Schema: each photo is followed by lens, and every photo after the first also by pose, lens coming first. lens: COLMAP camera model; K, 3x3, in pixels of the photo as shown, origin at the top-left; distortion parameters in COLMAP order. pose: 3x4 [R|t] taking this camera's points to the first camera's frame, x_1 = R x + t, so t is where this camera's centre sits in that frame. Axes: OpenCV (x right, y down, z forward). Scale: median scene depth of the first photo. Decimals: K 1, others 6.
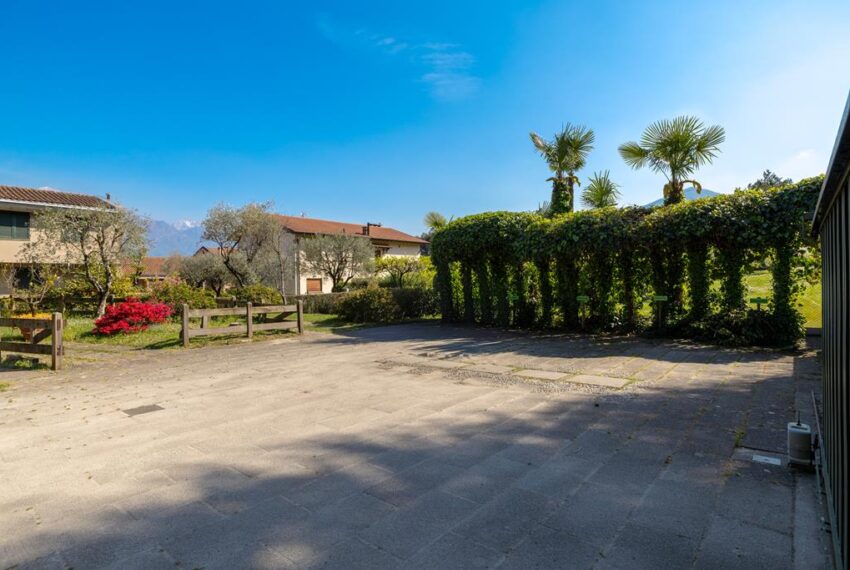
lens RADIAL K [[440.1, 0, 424.7], [0, 440.1, 284.3], [0, 0, 1]] dist [0.001709, 0.001142]
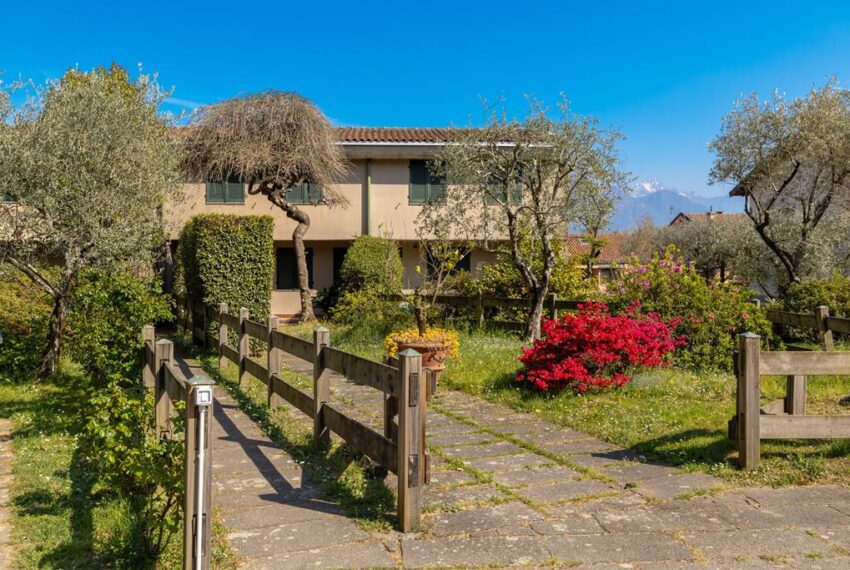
lens RADIAL K [[714.7, 0, 424.8], [0, 714.7, 282.9], [0, 0, 1]] dist [-0.015124, 0.004522]
pose [[0.700960, 0.010696, -0.713120, -0.235698], [-0.006485, 0.999942, 0.008623, 0.005355], [0.713171, -0.001420, 0.700989, 0.331650]]
